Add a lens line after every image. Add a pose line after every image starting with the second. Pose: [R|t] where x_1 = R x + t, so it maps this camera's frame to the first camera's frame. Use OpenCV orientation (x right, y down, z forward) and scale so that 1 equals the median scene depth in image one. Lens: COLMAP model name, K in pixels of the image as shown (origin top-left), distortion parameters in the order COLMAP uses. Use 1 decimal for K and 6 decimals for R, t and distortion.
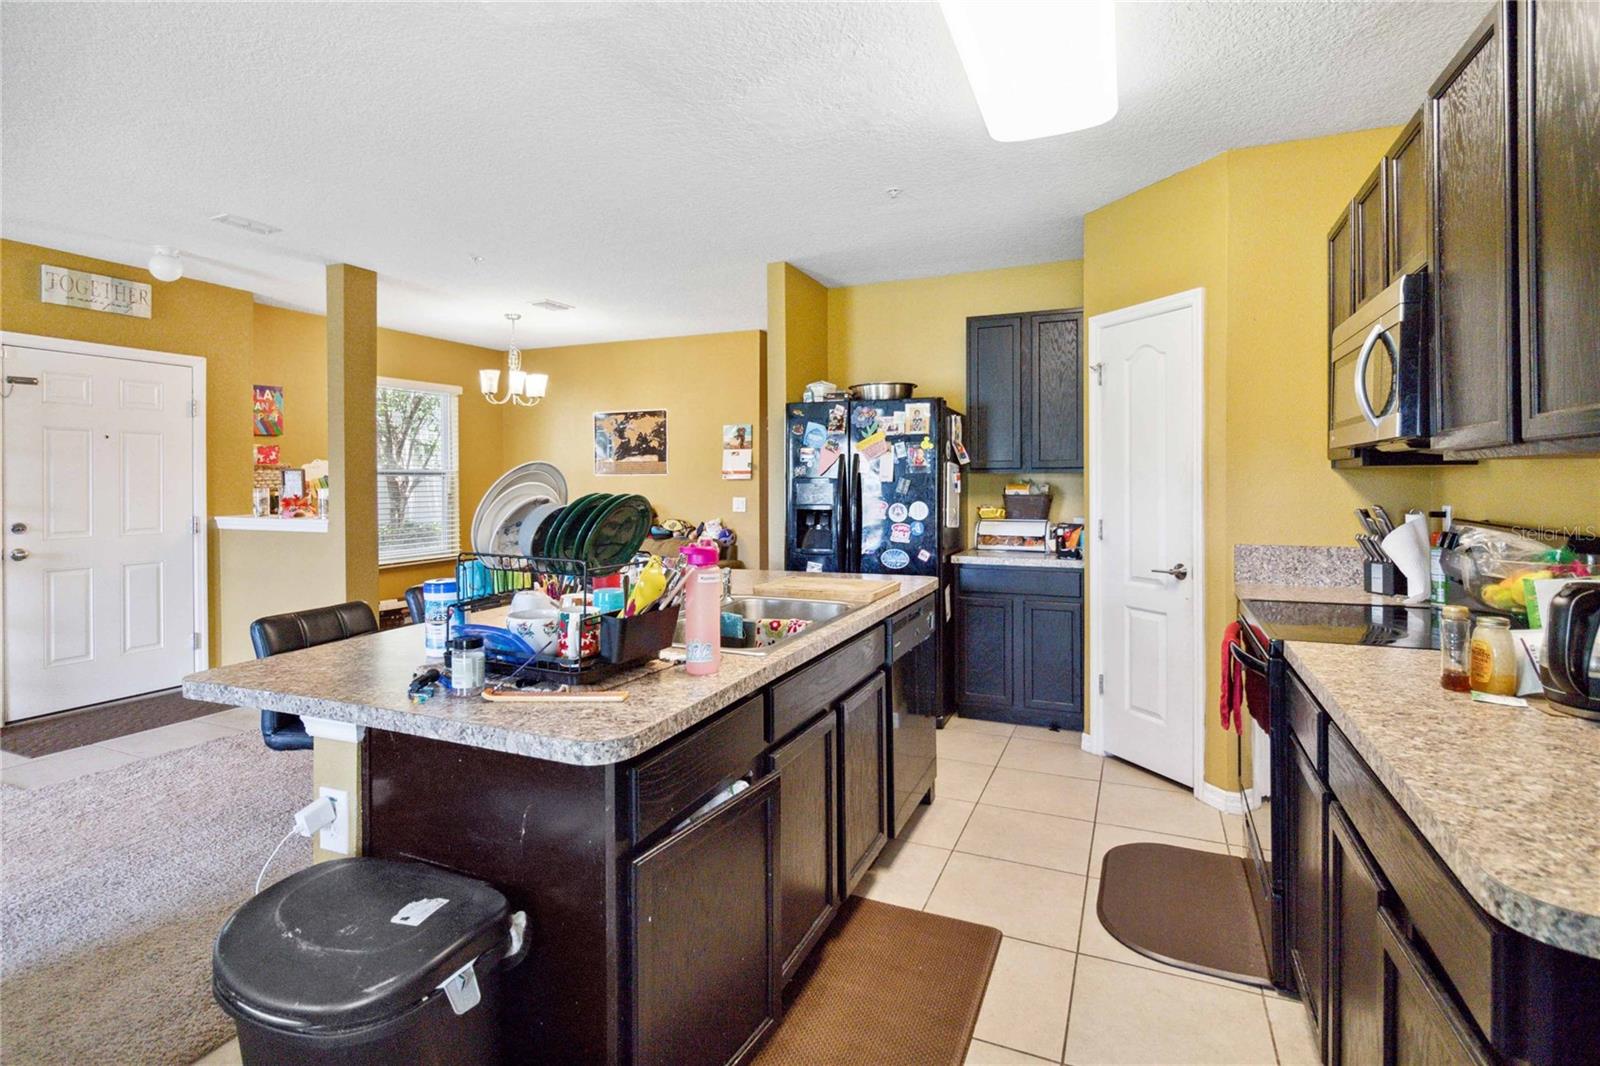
lens RADIAL K [[776.8, 0, 804.5], [0, 776.8, 490.4], [0, 0, 1]] dist [-0.000597, -0.002886]
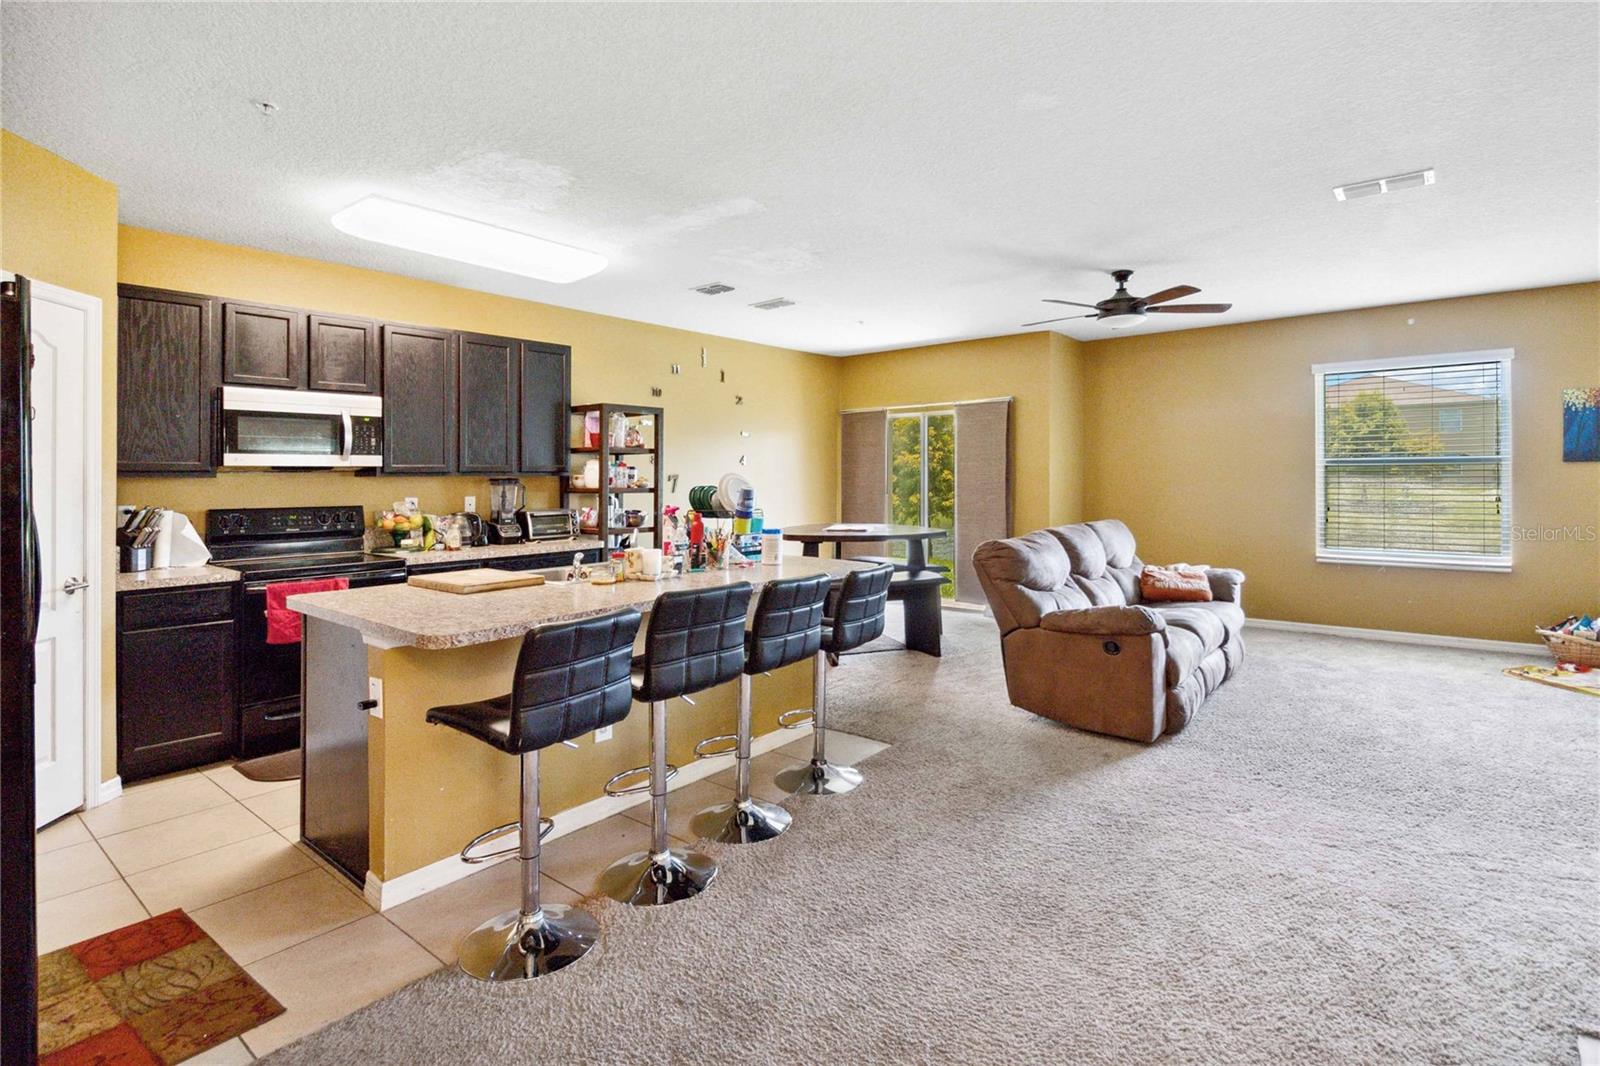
lens RADIAL K [[776.8, 0, 790.9], [0, 776.8, 487.8], [0, 0, 1]] dist [-0.000597, -0.002886]
pose [[-0.956265, 0.008030, 0.292392, -0.492799], [0.015388, 0.999620, 0.022875, -0.017473], [-0.292097, 0.026373, -0.956025, 1.293038]]
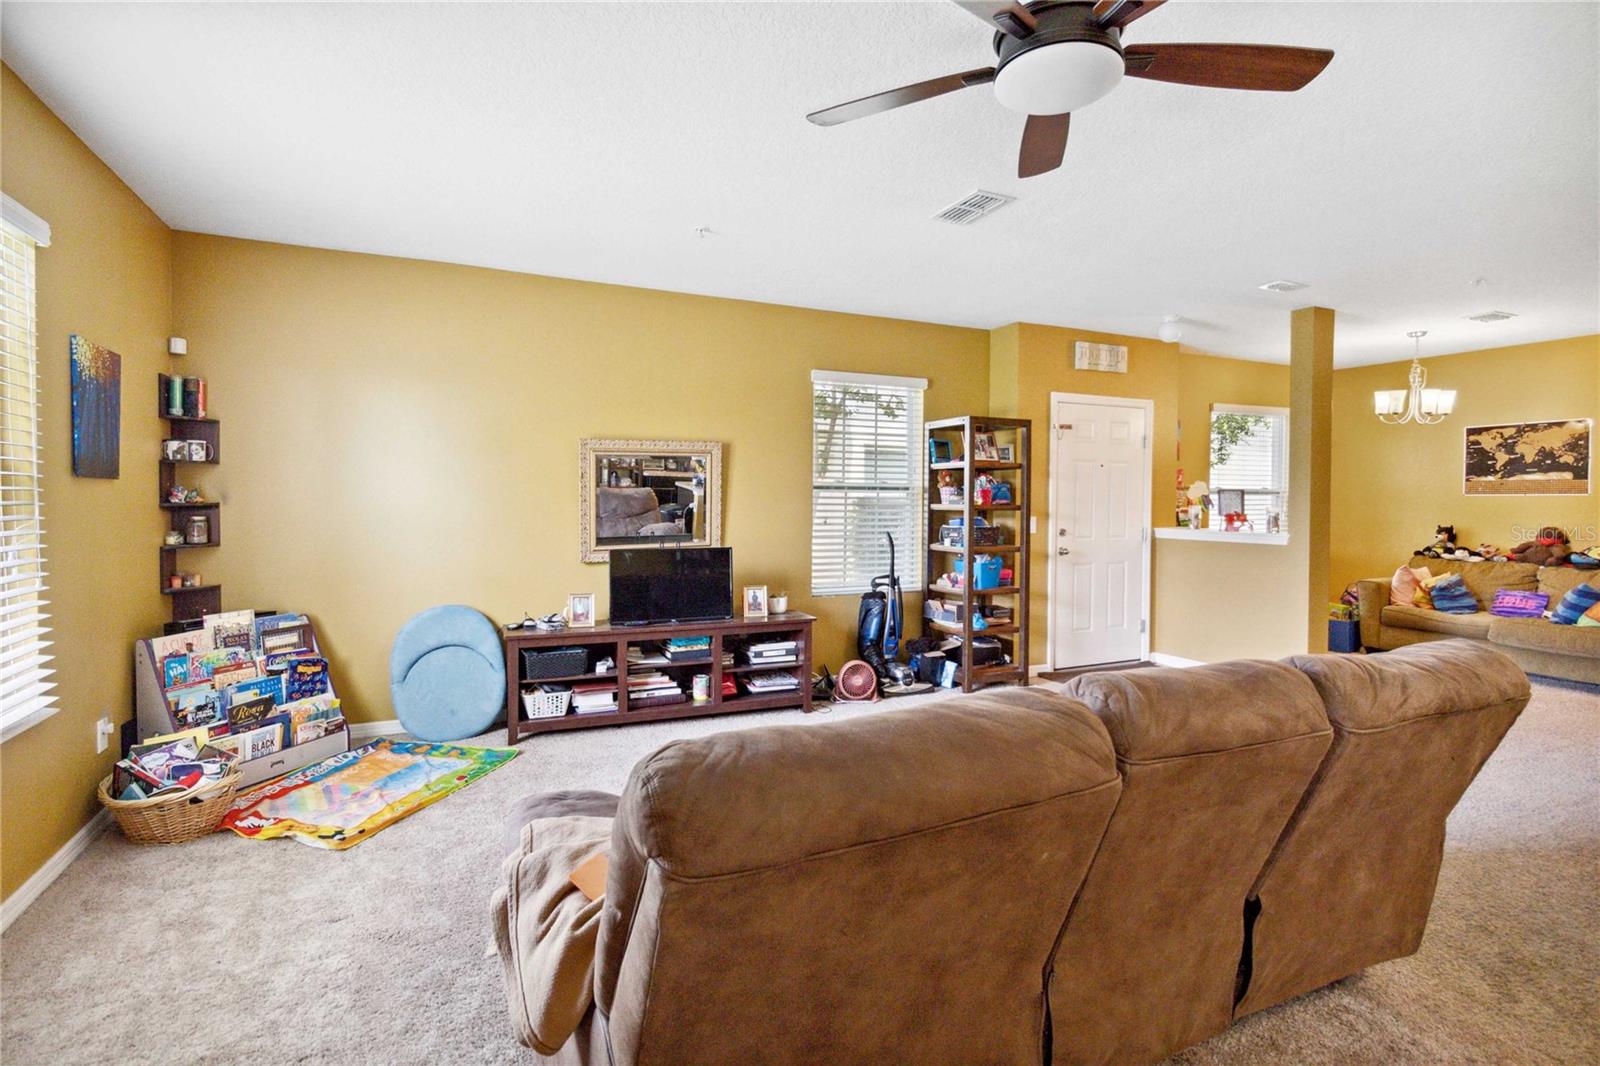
lens RADIAL K [[776.8, 0, 802.6], [0, 776.8, 511.8], [0, 0, 1]] dist [-0.000597, -0.002886]
pose [[0.749600, 0.018338, -0.661637, -0.430021], [-0.013844, 0.999832, 0.012026, 0.000715], [0.661747, 0.000145, 0.749728, -0.355708]]
